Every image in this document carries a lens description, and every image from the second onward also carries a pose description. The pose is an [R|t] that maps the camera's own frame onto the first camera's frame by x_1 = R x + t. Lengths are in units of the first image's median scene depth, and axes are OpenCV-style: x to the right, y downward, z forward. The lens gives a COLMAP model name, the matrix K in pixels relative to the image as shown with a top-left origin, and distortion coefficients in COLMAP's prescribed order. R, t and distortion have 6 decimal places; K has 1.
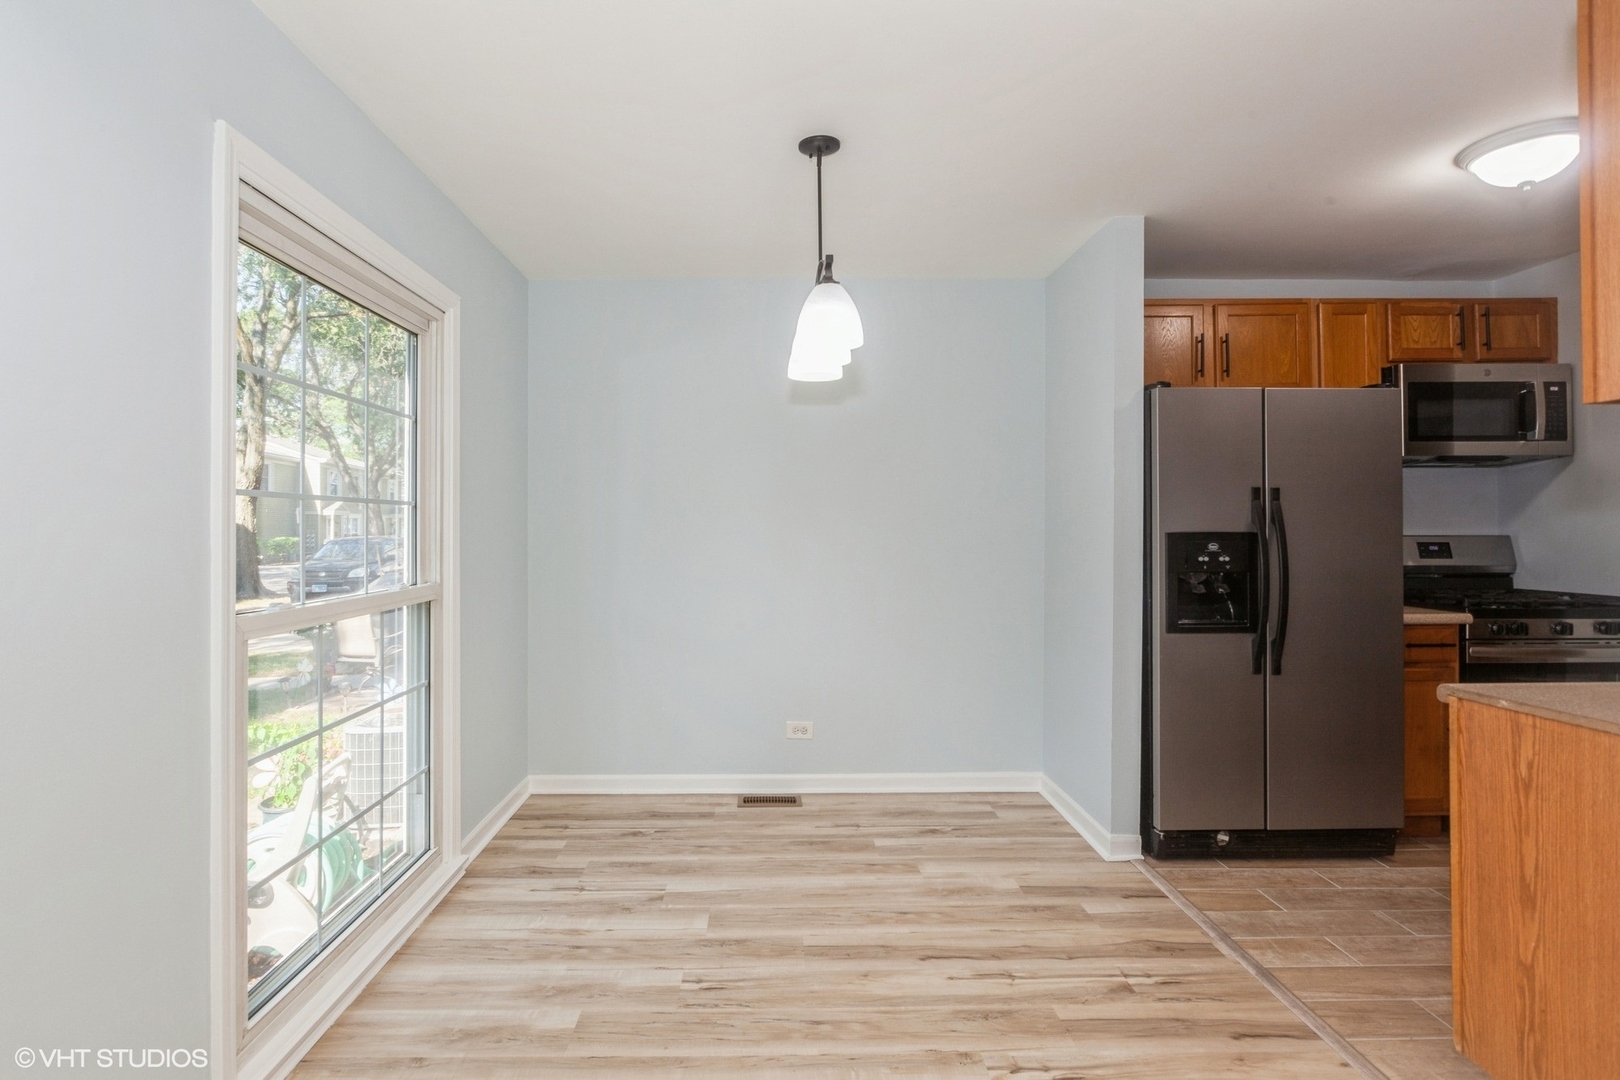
lens RADIAL K [[773.9, 0, 775.3], [0, 773.9, 528.3], [0, 0, 1]] dist [-0.000072, -0.006224]
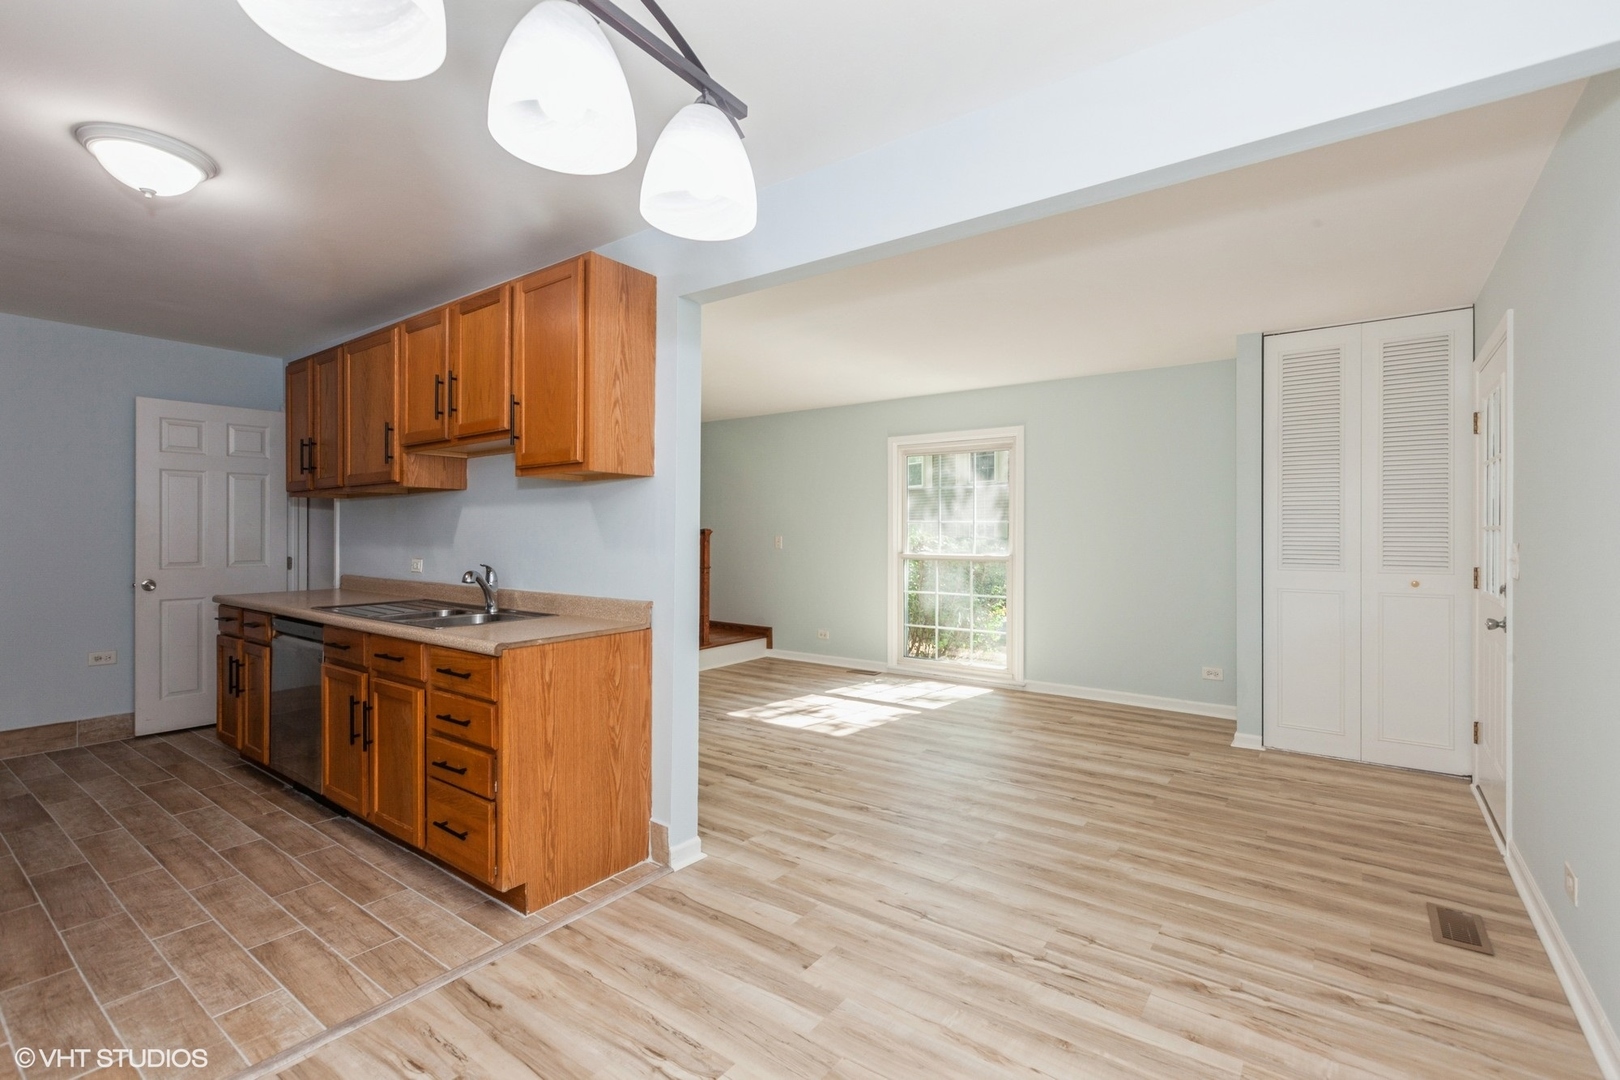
lens RADIAL K [[733.4, 0, 810.0], [0, 733.4, 540.0], [0, 0, 1]] dist [-0.000465, -0.000120]
pose [[-0.803890, -0.004729, 0.594759, -0.239360], [-0.003263, 0.999988, 0.003541, 0.002502], [-0.594768, 0.000906, -0.803897, 1.045061]]
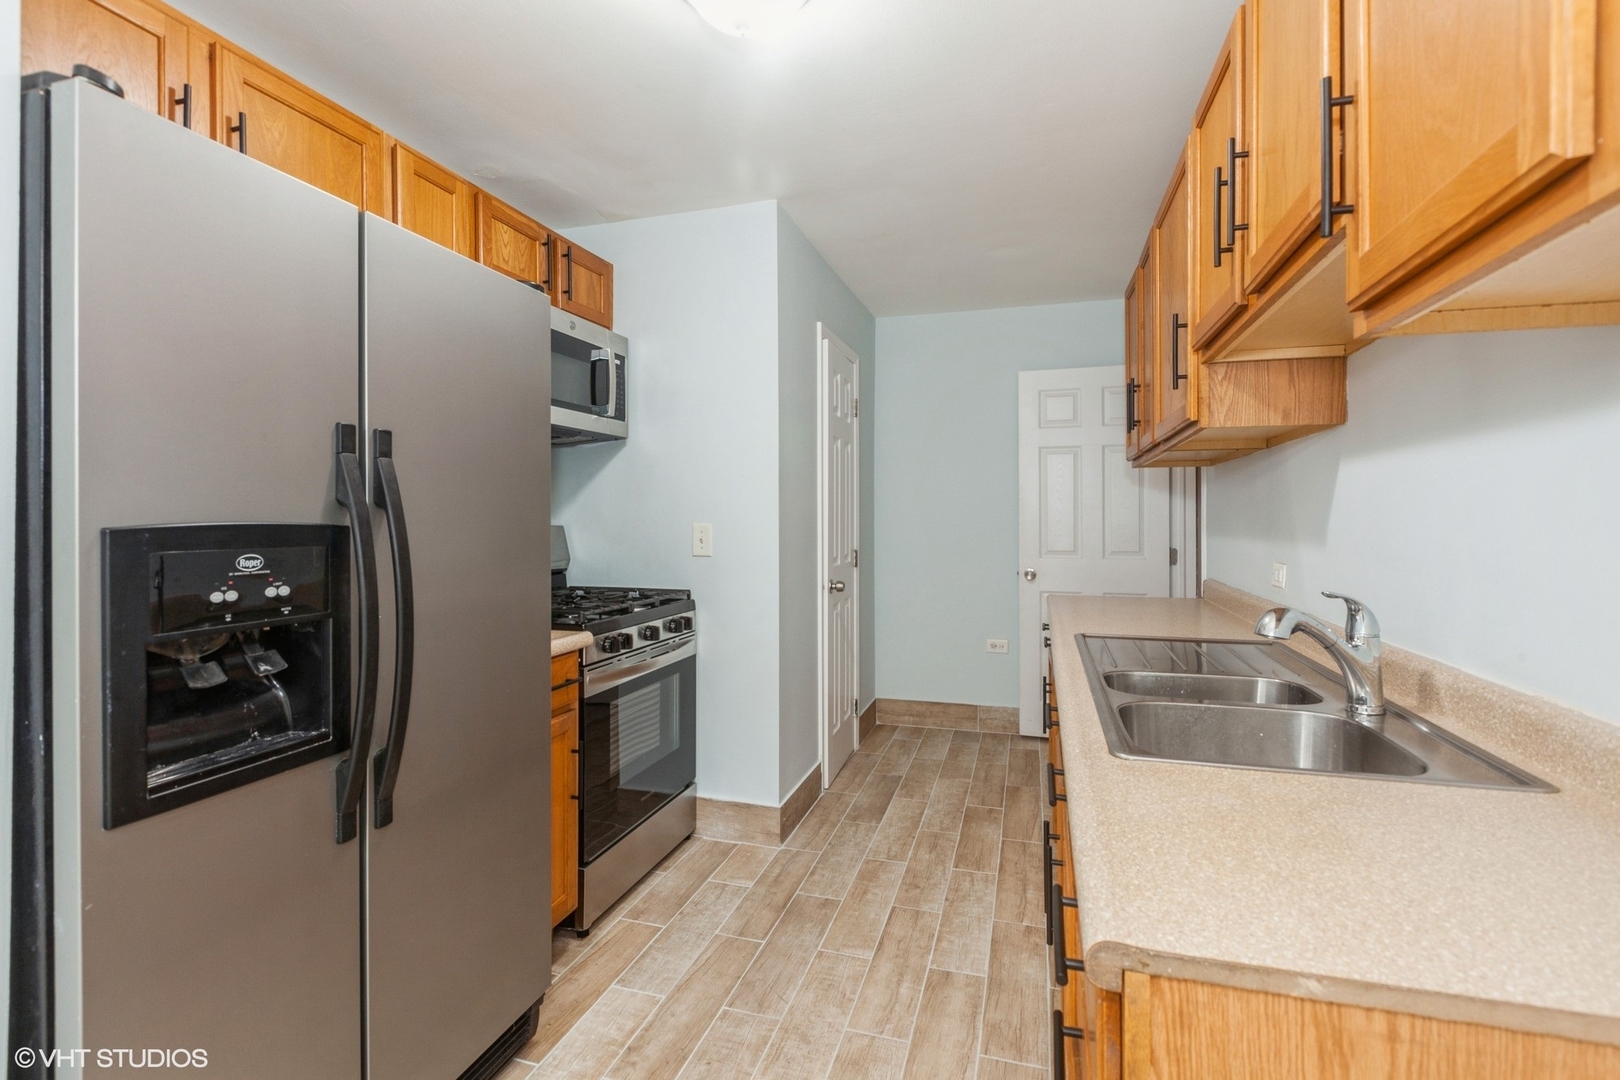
lens RADIAL K [[744.3, 0, 805.9], [0, 744.3, 516.8], [0, 0, 1]] dist [-0.002796, -0.001010]
pose [[0.297157, 0.003607, 0.954822, 0.290247], [-0.003273, 0.999991, -0.002759, 0.000760], [-0.954823, -0.002306, 0.297166, 0.617247]]
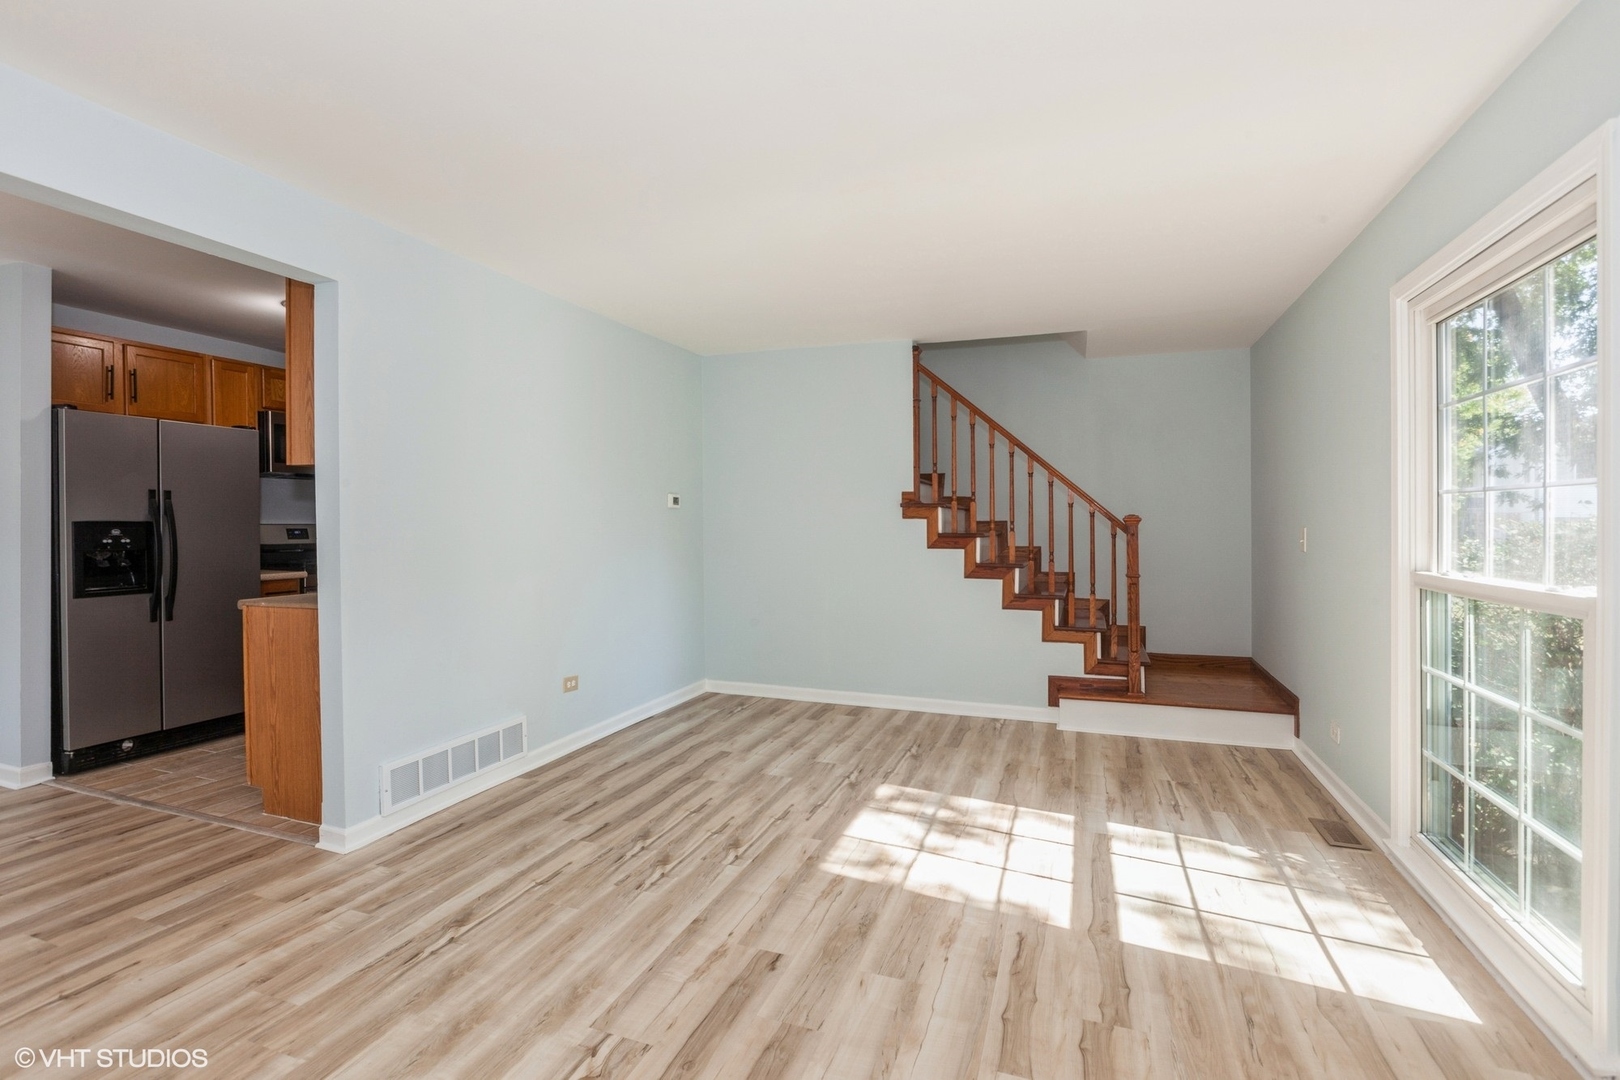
lens RADIAL K [[752.6, 0, 812.0], [0, 752.6, 533.3], [0, 0, 1]] dist [-0.012292, -0.001332]
pose [[0.343126, -0.010795, 0.939228, -0.239995], [-0.008157, 0.999862, 0.014472, -0.002754], [-0.939254, -0.012627, 0.342990, -0.593718]]
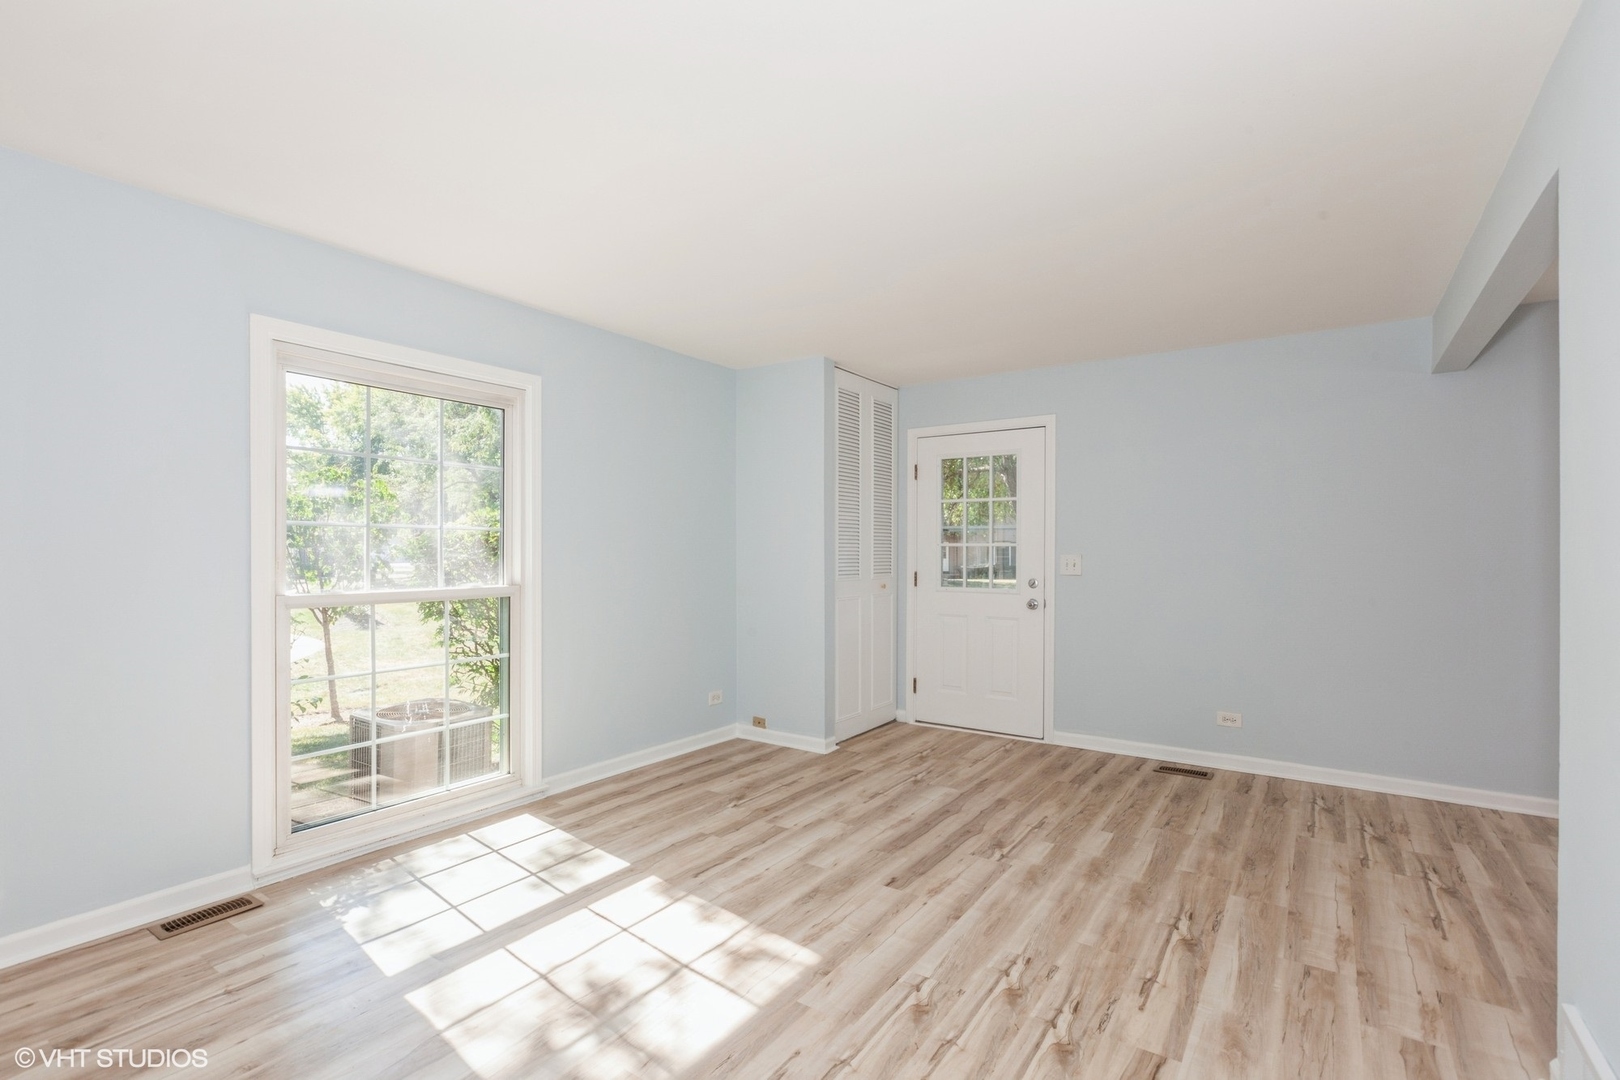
lens RADIAL K [[751.3, 0, 810.0], [0, 751.3, 540.0], [0, 0, 1]] dist [-0.000116, -0.000685]
pose [[-0.568628, -0.008075, -0.822555, 1.340148], [0.002818, 0.999927, -0.011765, -0.007906], [0.822590, -0.009007, -0.568563, 0.179287]]
